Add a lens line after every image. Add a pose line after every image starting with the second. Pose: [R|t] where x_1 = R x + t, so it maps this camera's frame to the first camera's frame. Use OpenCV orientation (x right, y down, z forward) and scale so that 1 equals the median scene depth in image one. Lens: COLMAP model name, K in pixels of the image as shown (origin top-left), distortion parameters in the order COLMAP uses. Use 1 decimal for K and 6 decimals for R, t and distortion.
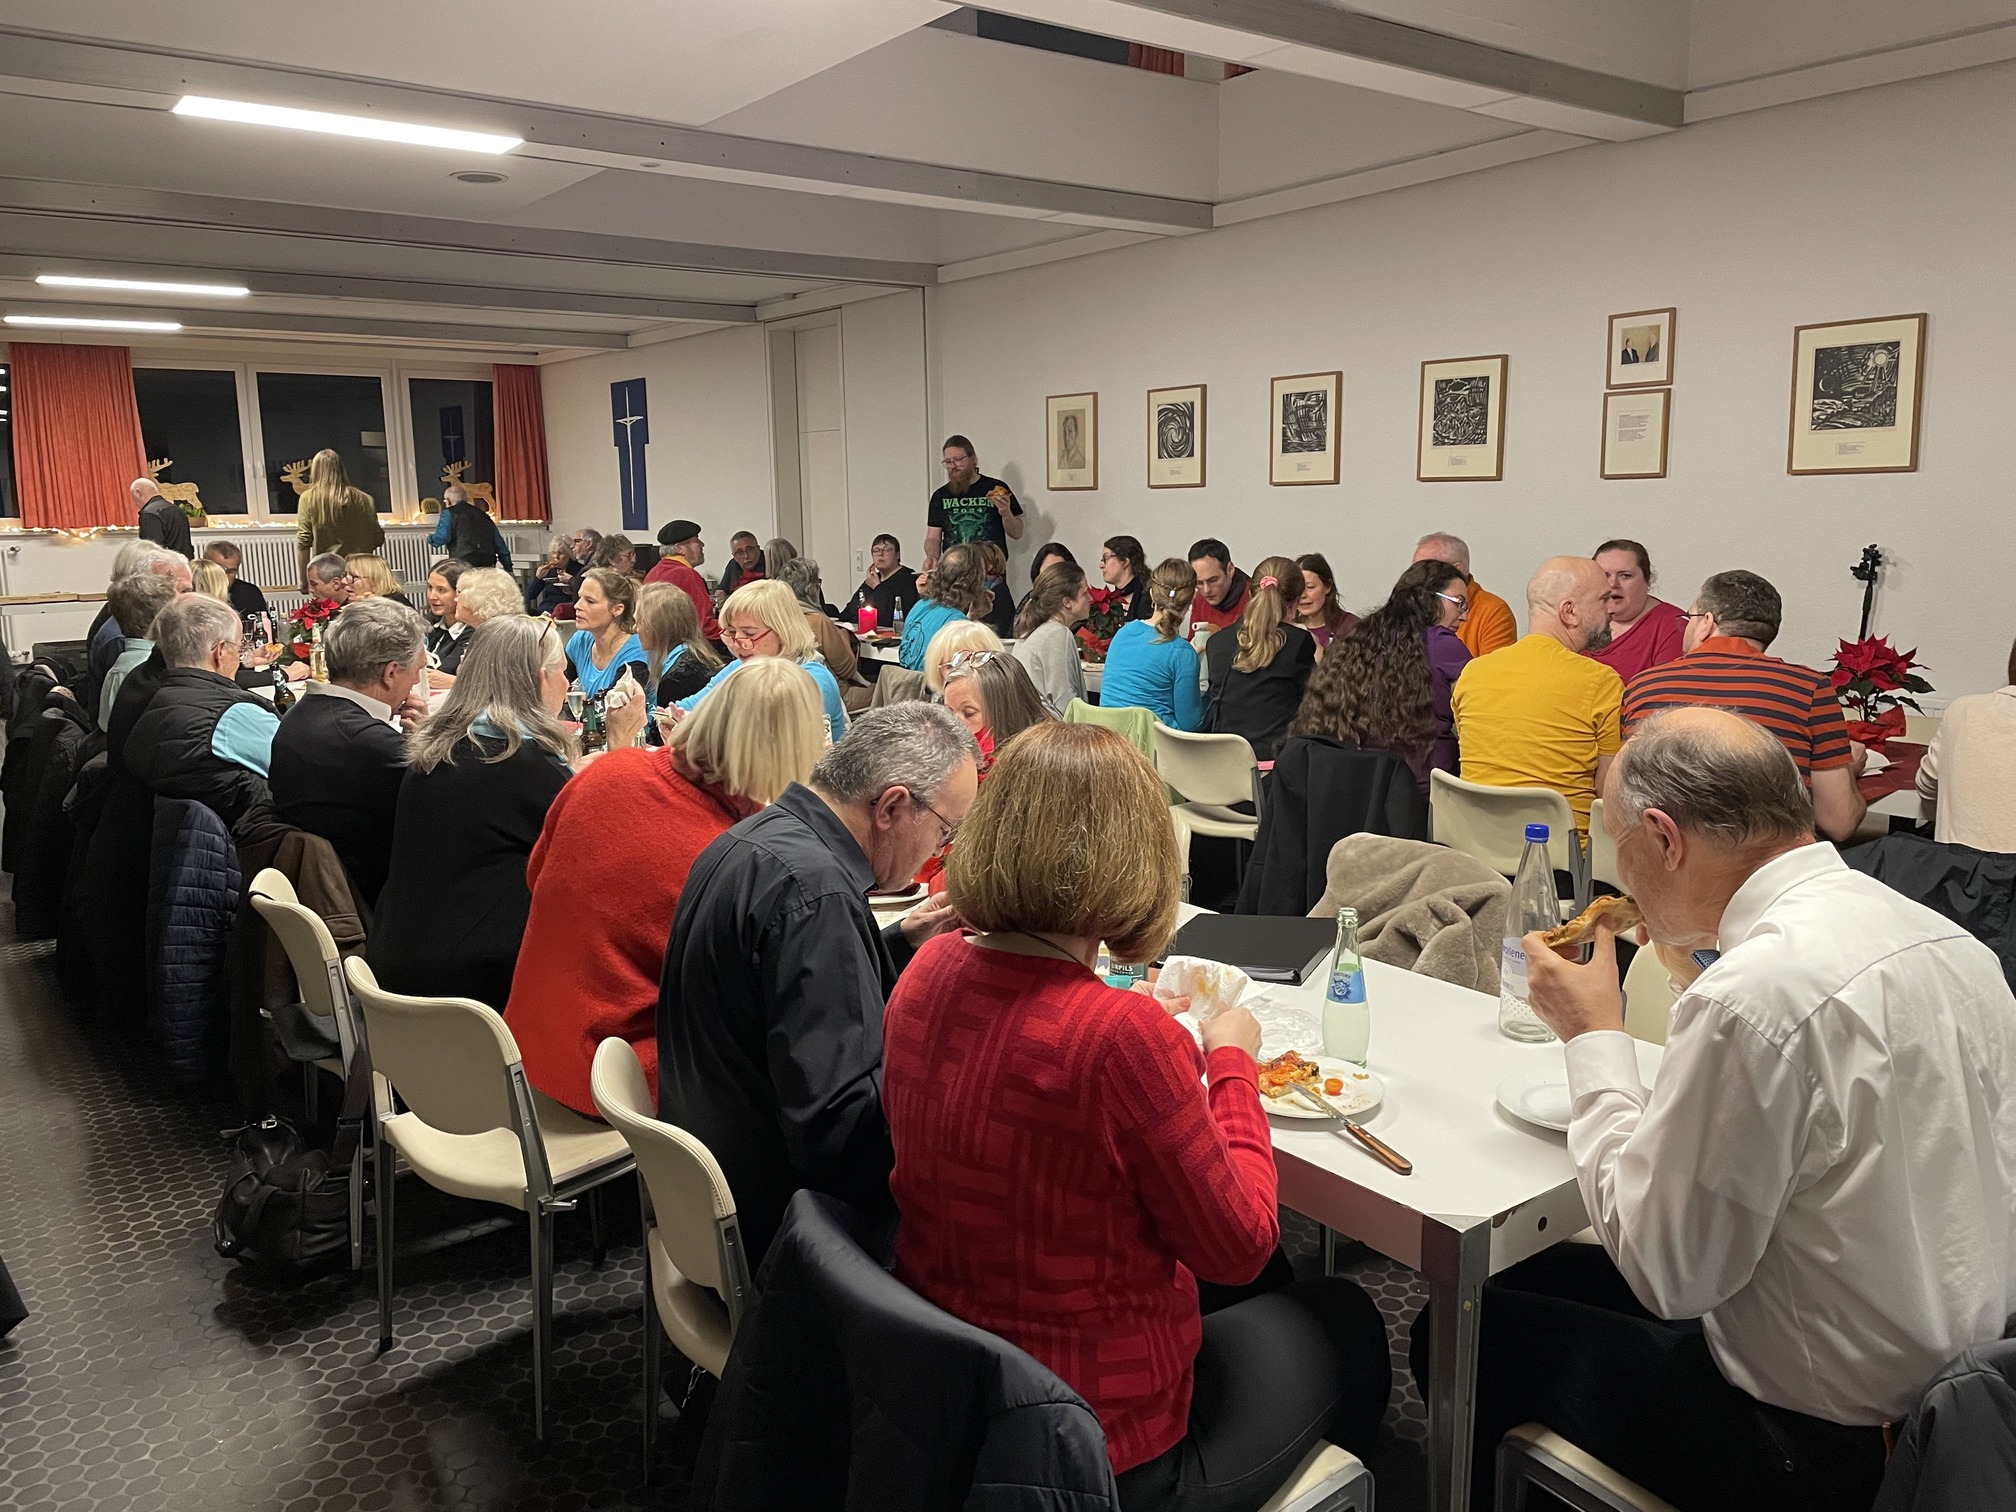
lens RADIAL K [[1564.5, 0, 1003.2], [0, 1564.5, 763.2], [0, 0, 1]] dist [0.065894, -0.007950]
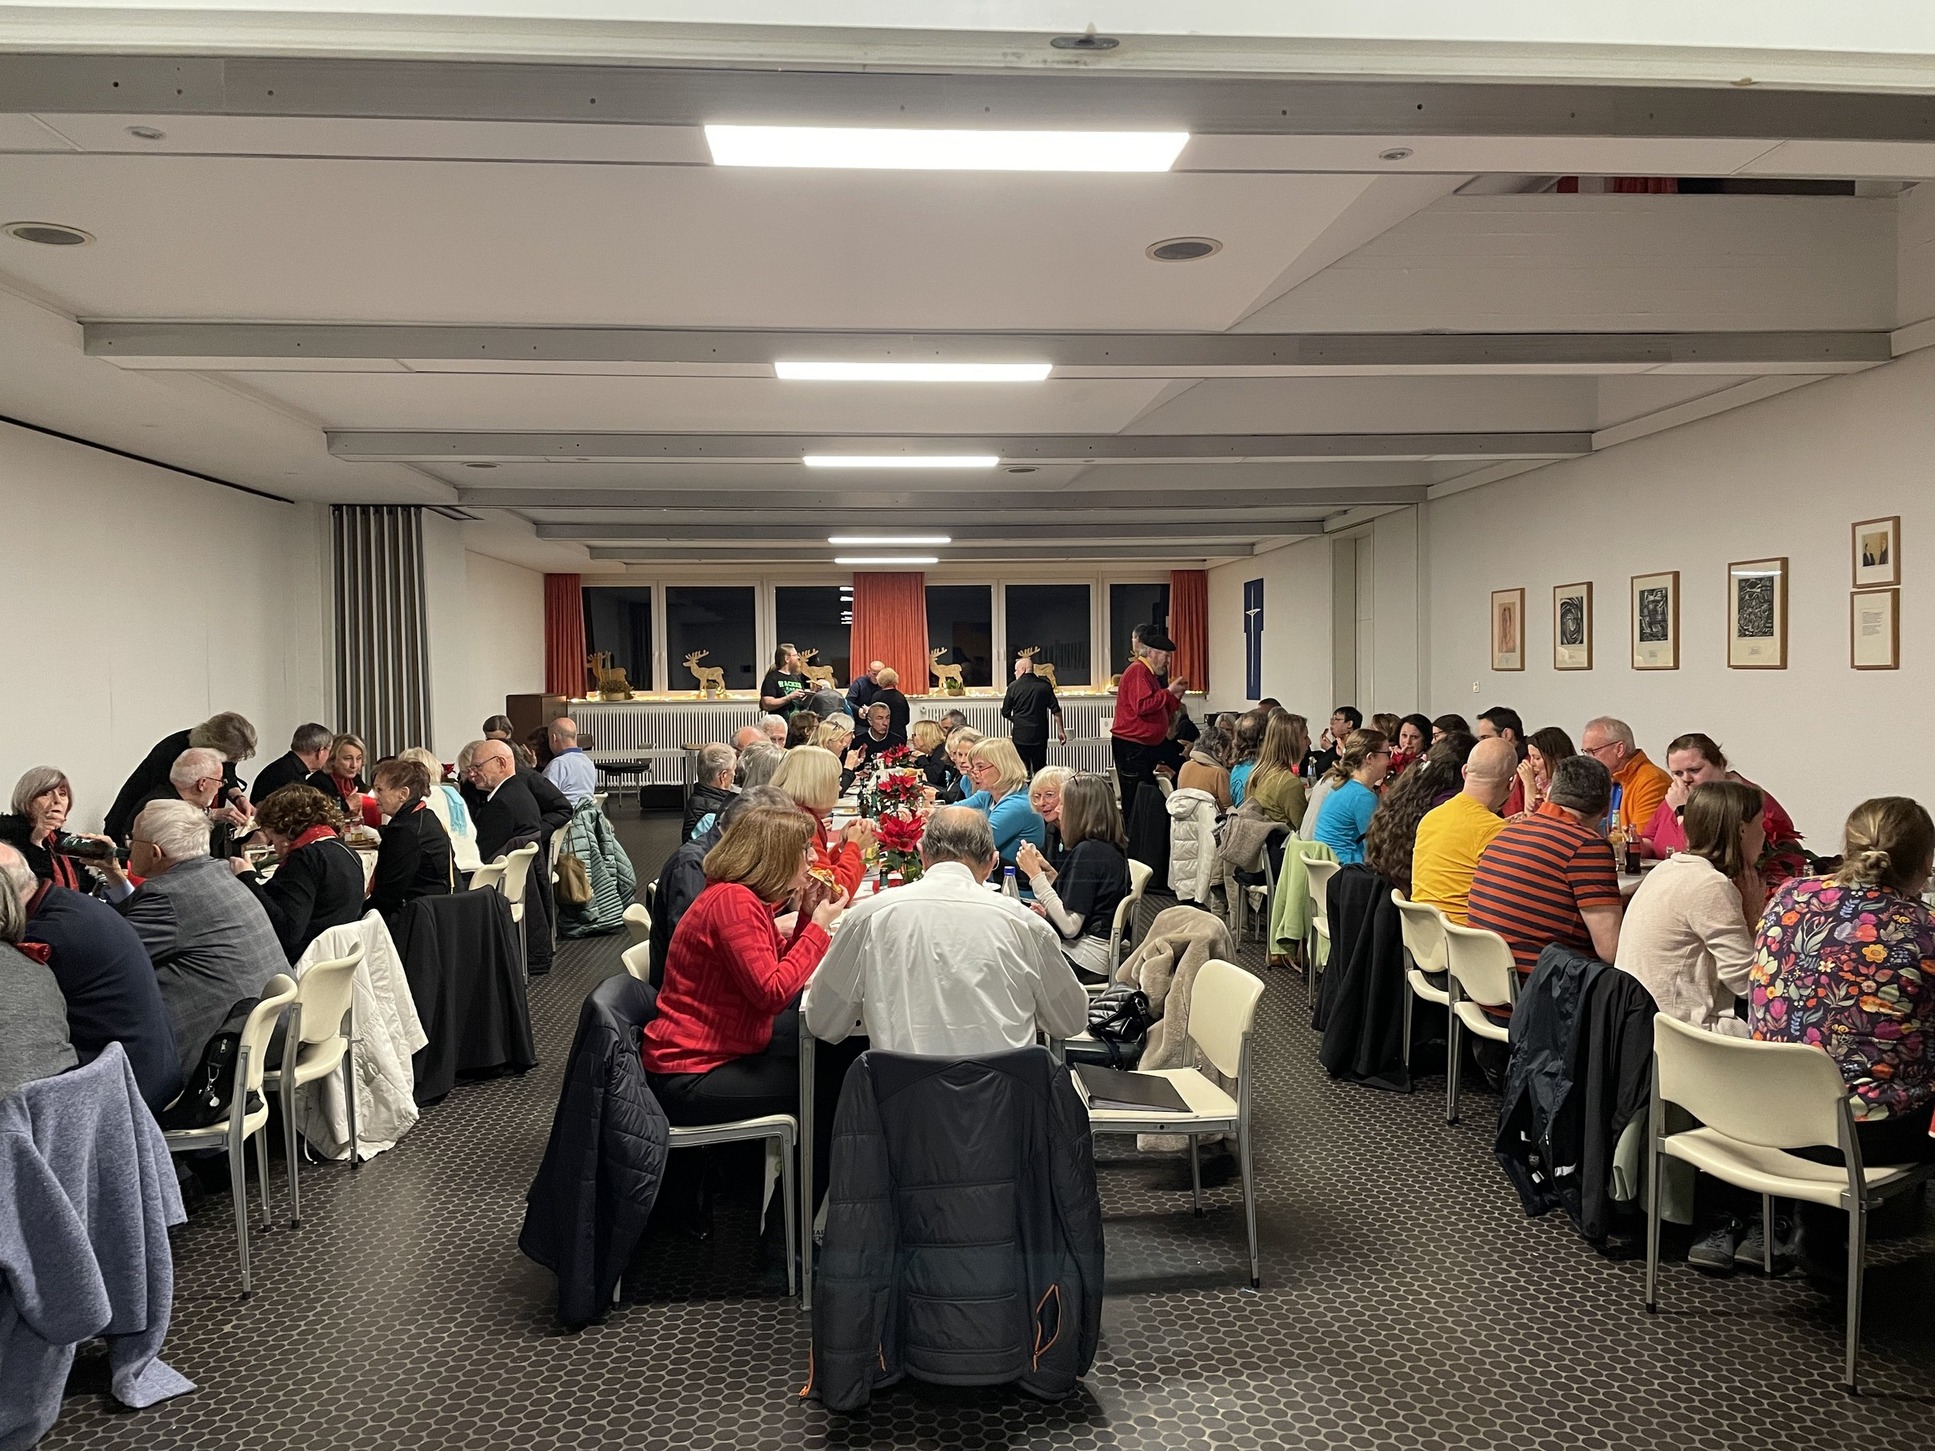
lens RADIAL K [[1501.7, 0, 978.1], [0, 1501.7, 716.8], [0, 0, 1]] dist [0.065894, -0.007950]
pose [[0.843059, 0.018290, -0.537510, 0.352772], [-0.088451, 0.990528, -0.105027, 0.010676], [0.530498, 0.136087, 0.836691, -0.144168]]
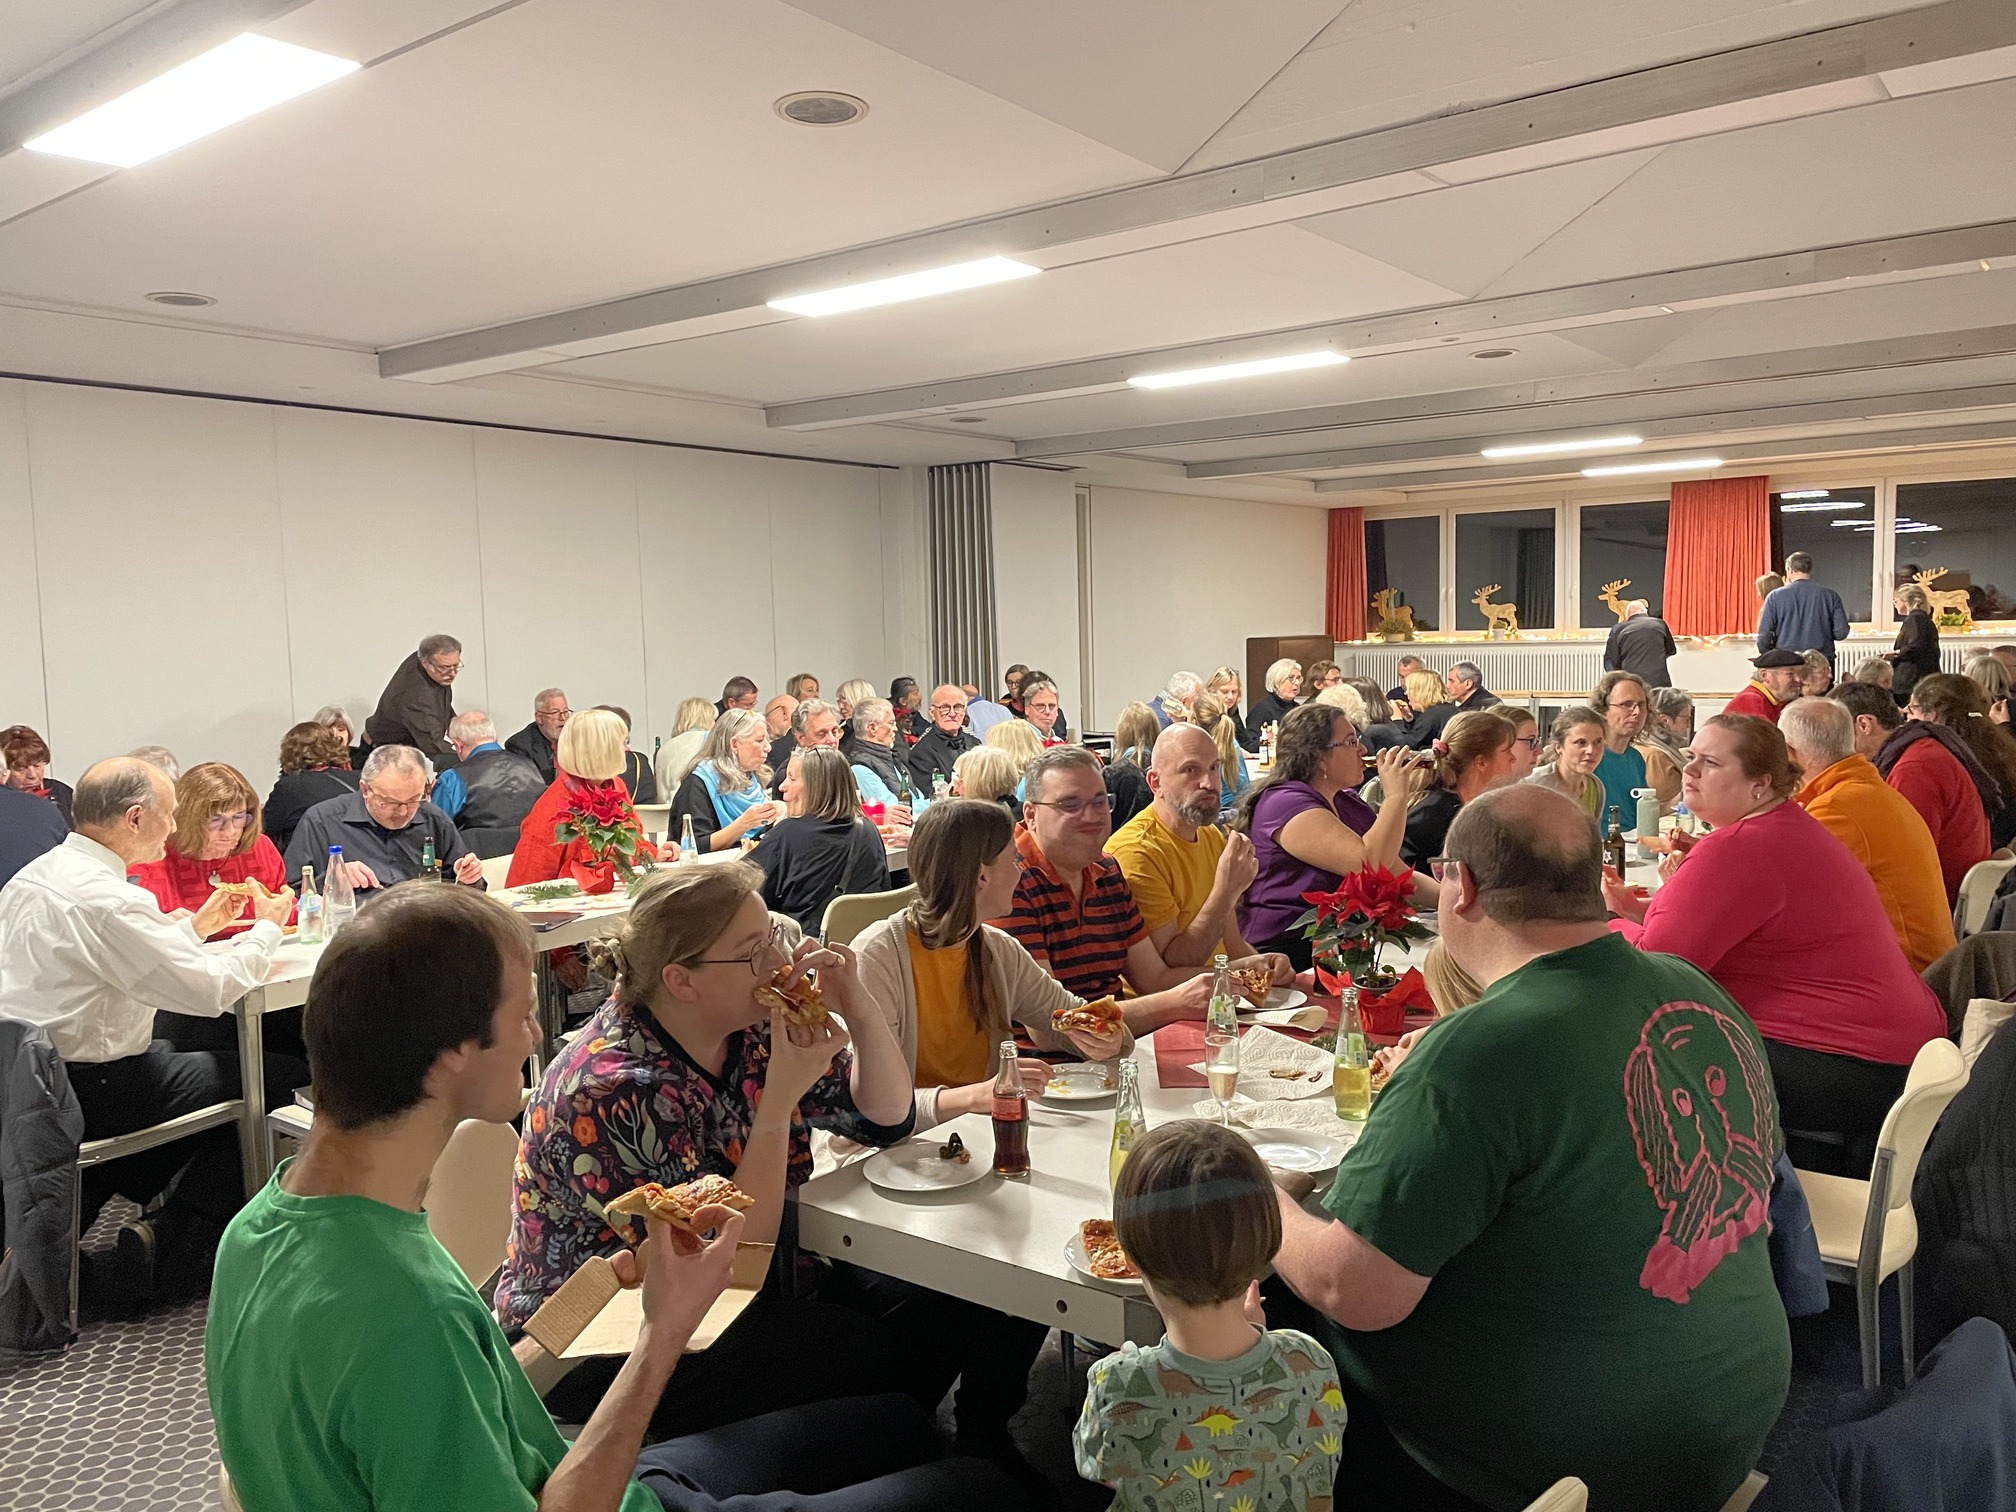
lens RADIAL K [[1564.5, 0, 1003.7], [0, 1564.5, 760.3], [0, 0, 1]] dist [0.065894, -0.007950]
pose [[0.234346, 0.089657, -0.968010, 0.753925], [-0.144632, 0.987872, 0.056482, -0.101964], [0.961334, 0.126768, 0.244471, 0.516856]]
